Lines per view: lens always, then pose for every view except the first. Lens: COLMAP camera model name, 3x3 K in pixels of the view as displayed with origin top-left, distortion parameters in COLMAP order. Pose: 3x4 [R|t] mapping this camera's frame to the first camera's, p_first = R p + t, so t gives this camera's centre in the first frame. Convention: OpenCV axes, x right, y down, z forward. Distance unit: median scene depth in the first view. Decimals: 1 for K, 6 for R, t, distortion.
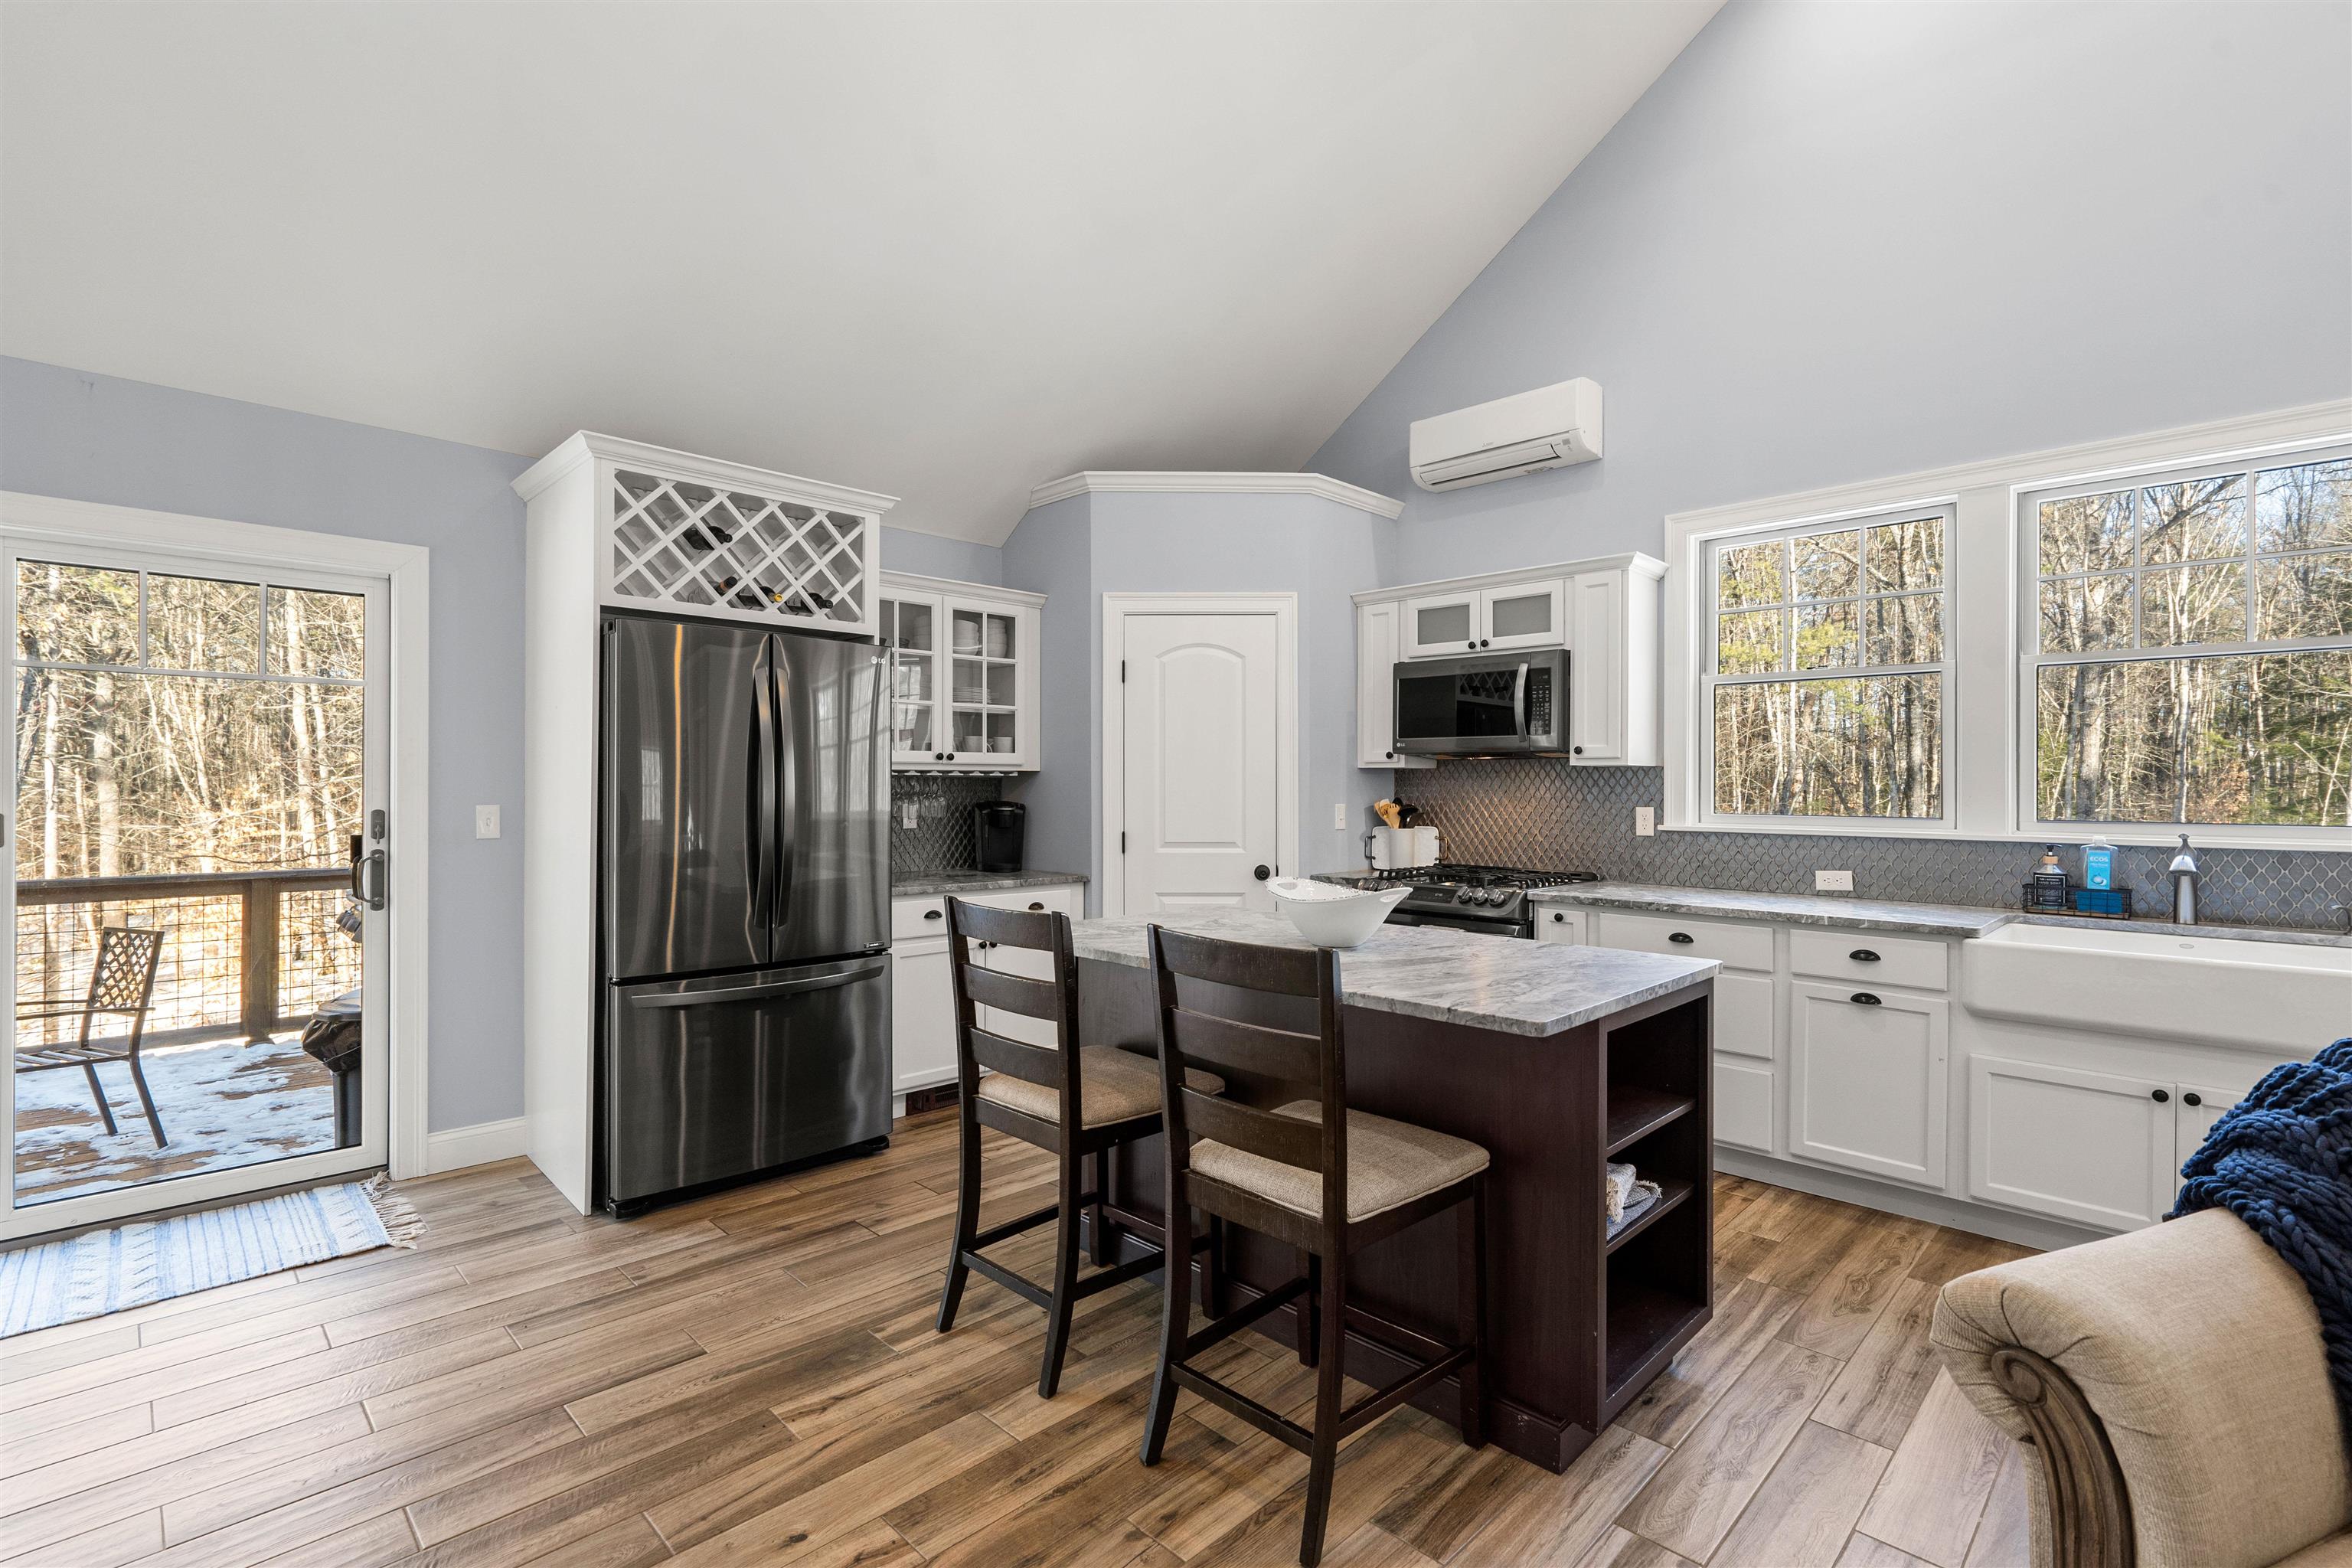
lens RADIAL K [[1079.8, 0, 1176.0], [0, 1079.8, 784.0], [0, 0, 1]] dist [-0.008080, 0.005931]
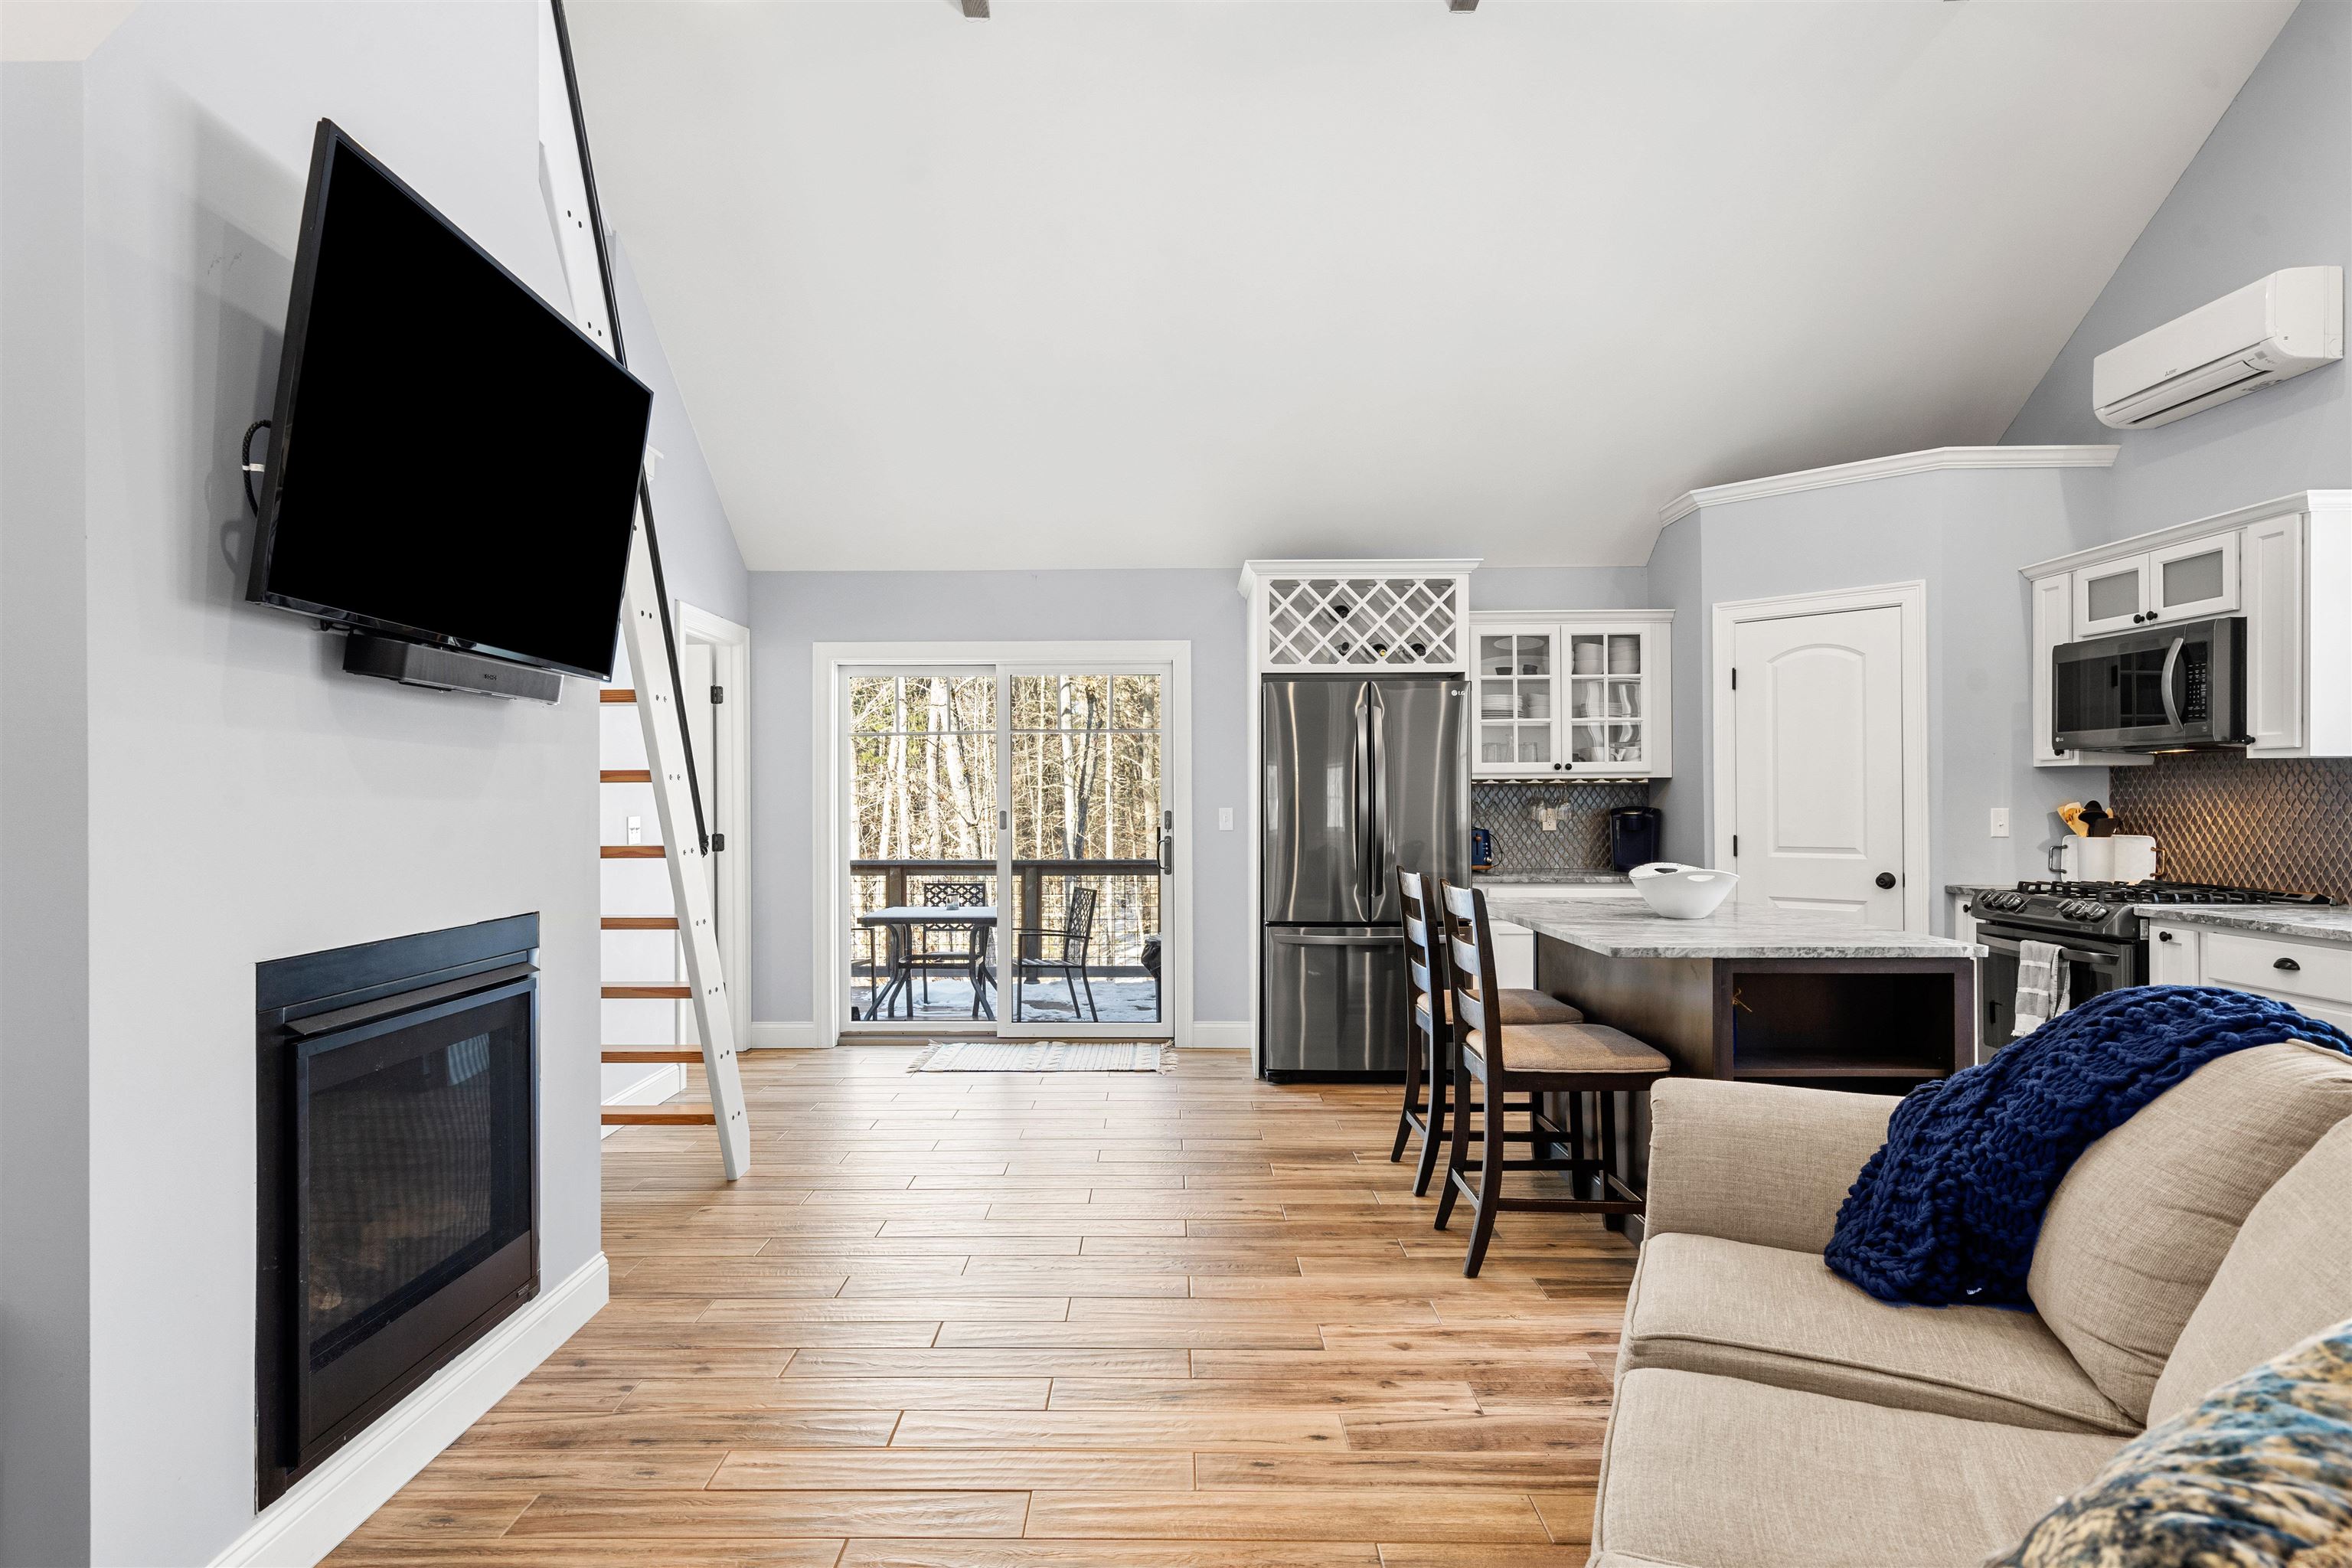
lens RADIAL K [[1298.5, 0, 1138.9], [0, 1298.5, 797.4], [0, 0, 1]] dist [0.002829, 0.000956]
pose [[0.693199, -0.008188, -0.720700, 0.553481], [0.008114, 0.999961, -0.003556, 0.010011], [0.720701, -0.003383, 0.693238, -0.320779]]
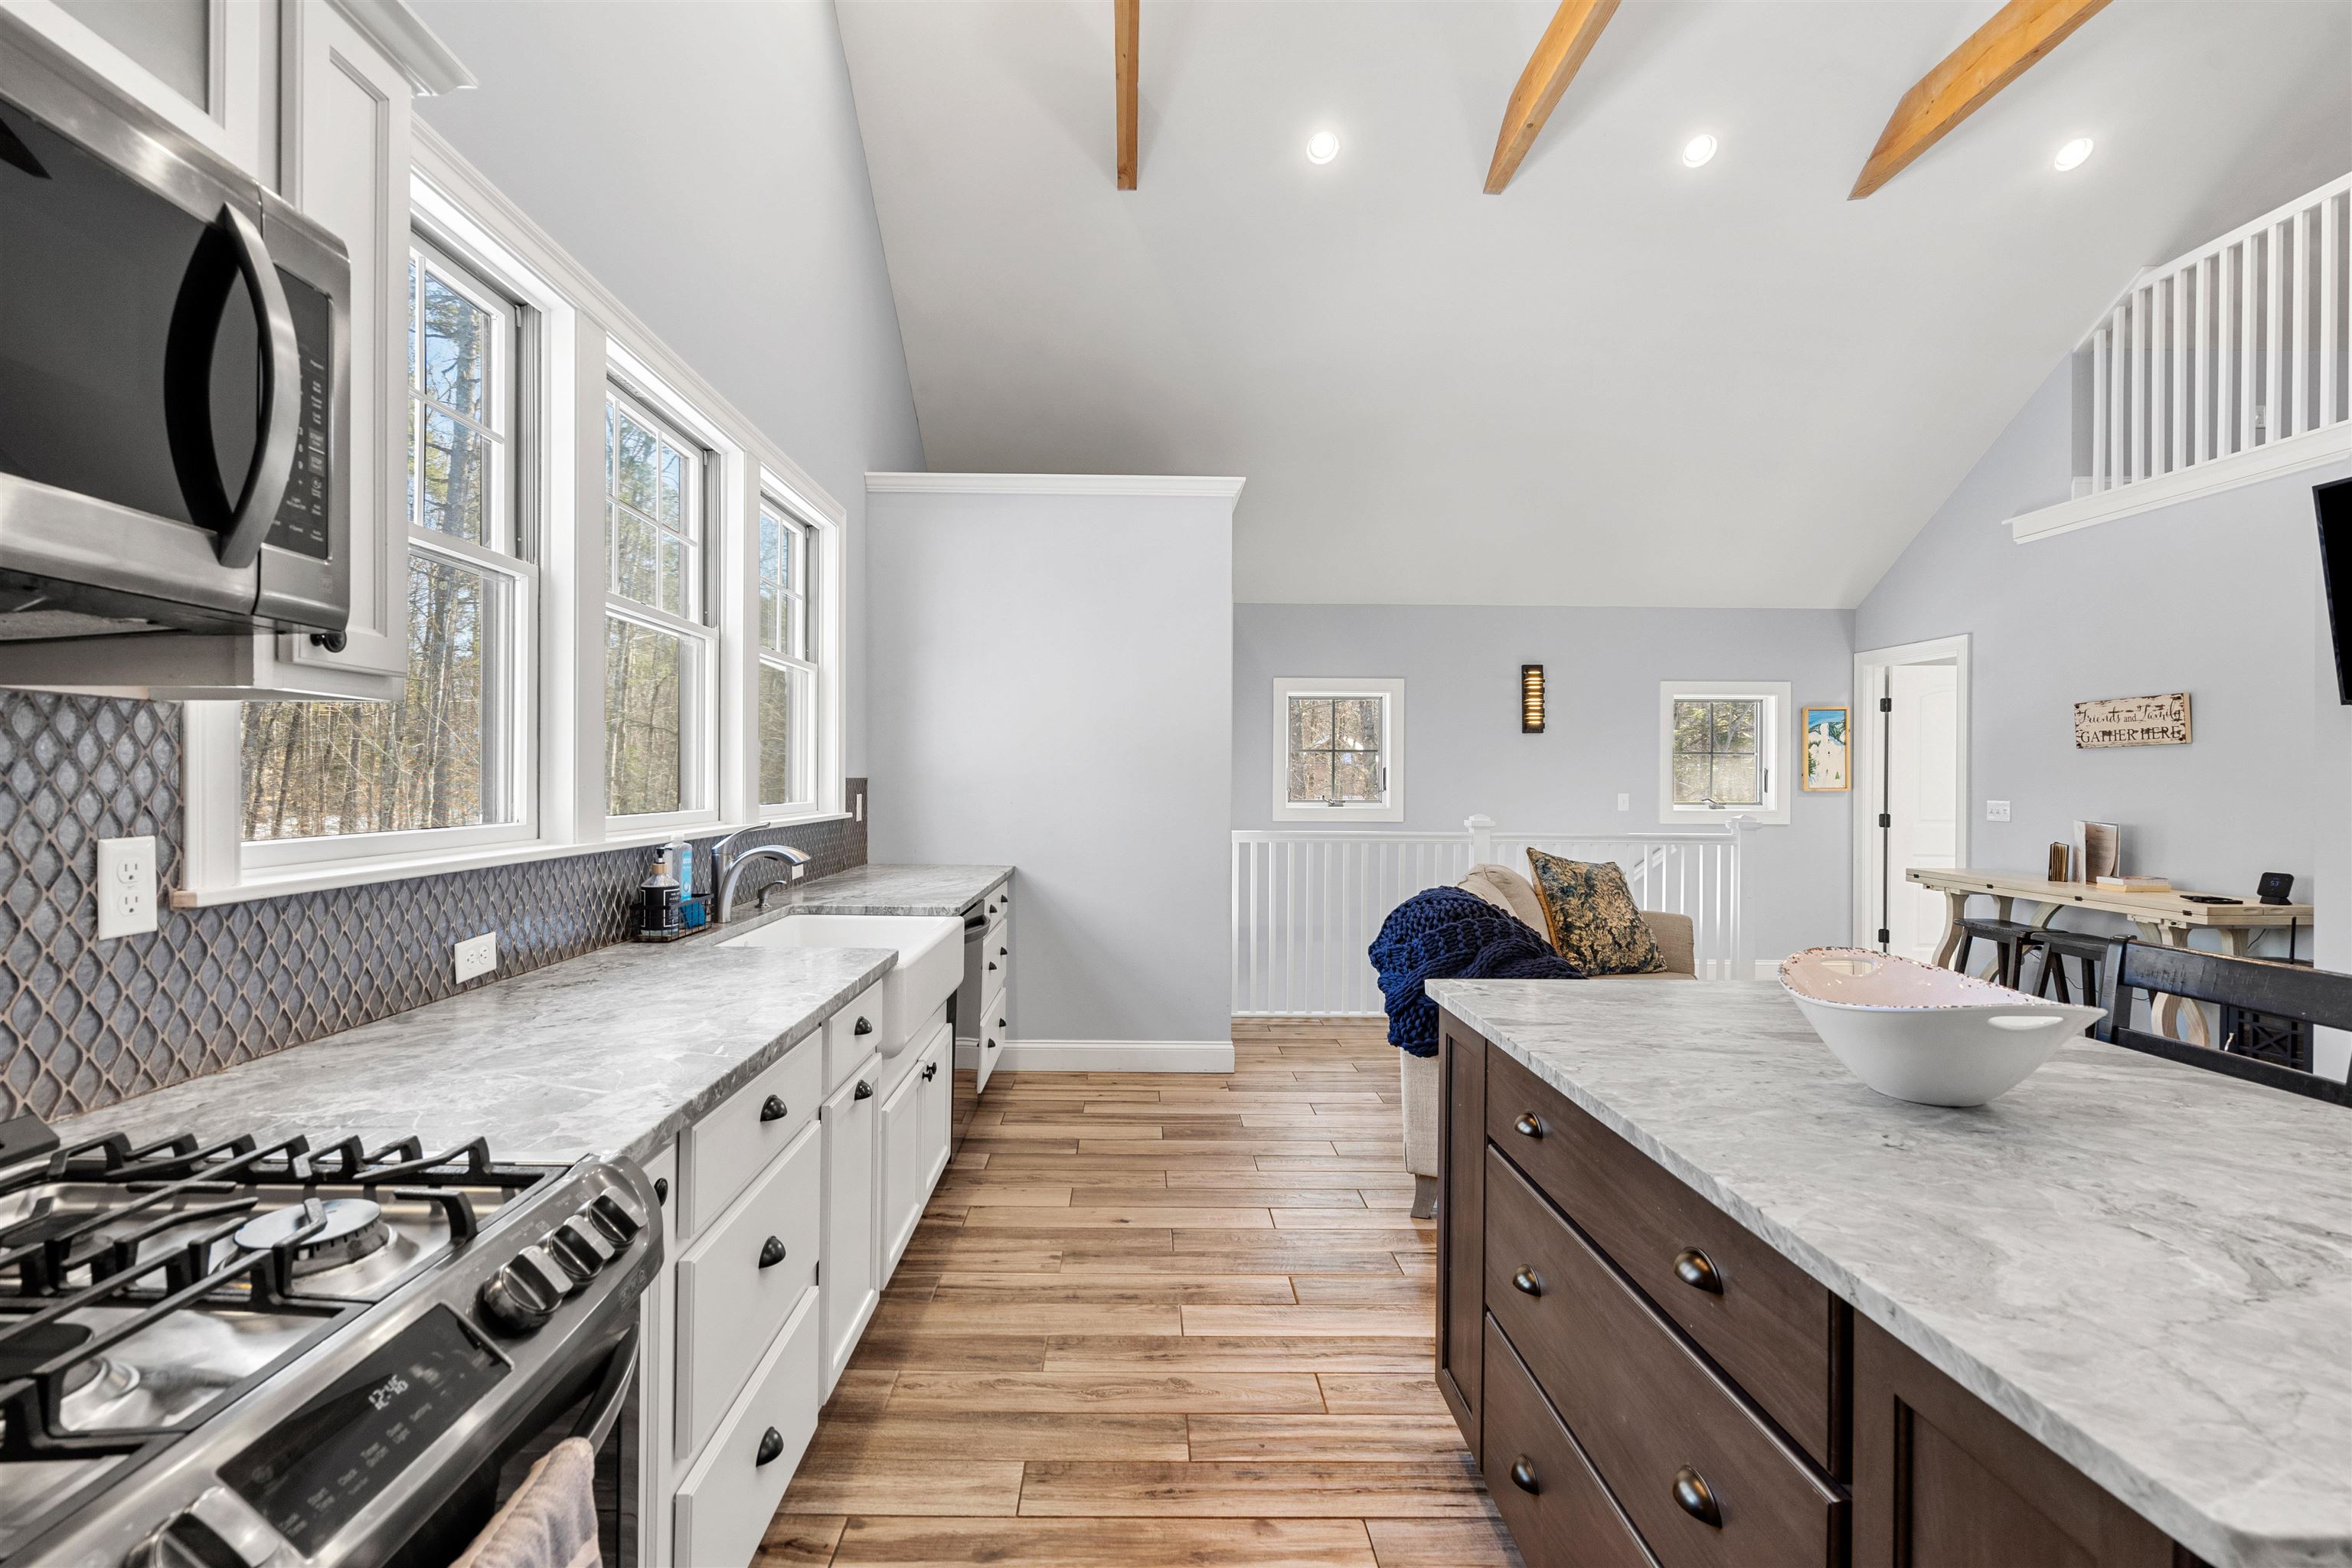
lens RADIAL K [[1073.9, 0, 1138.2], [0, 1073.9, 778.0], [0, 0, 1]] dist [-0.002173, 0.000124]
pose [[-0.708998, -0.007032, 0.705175, 0.039100], [-0.009665, 0.999953, 0.000255, 0.002869], [-0.705144, -0.006635, -0.709033, 1.157647]]
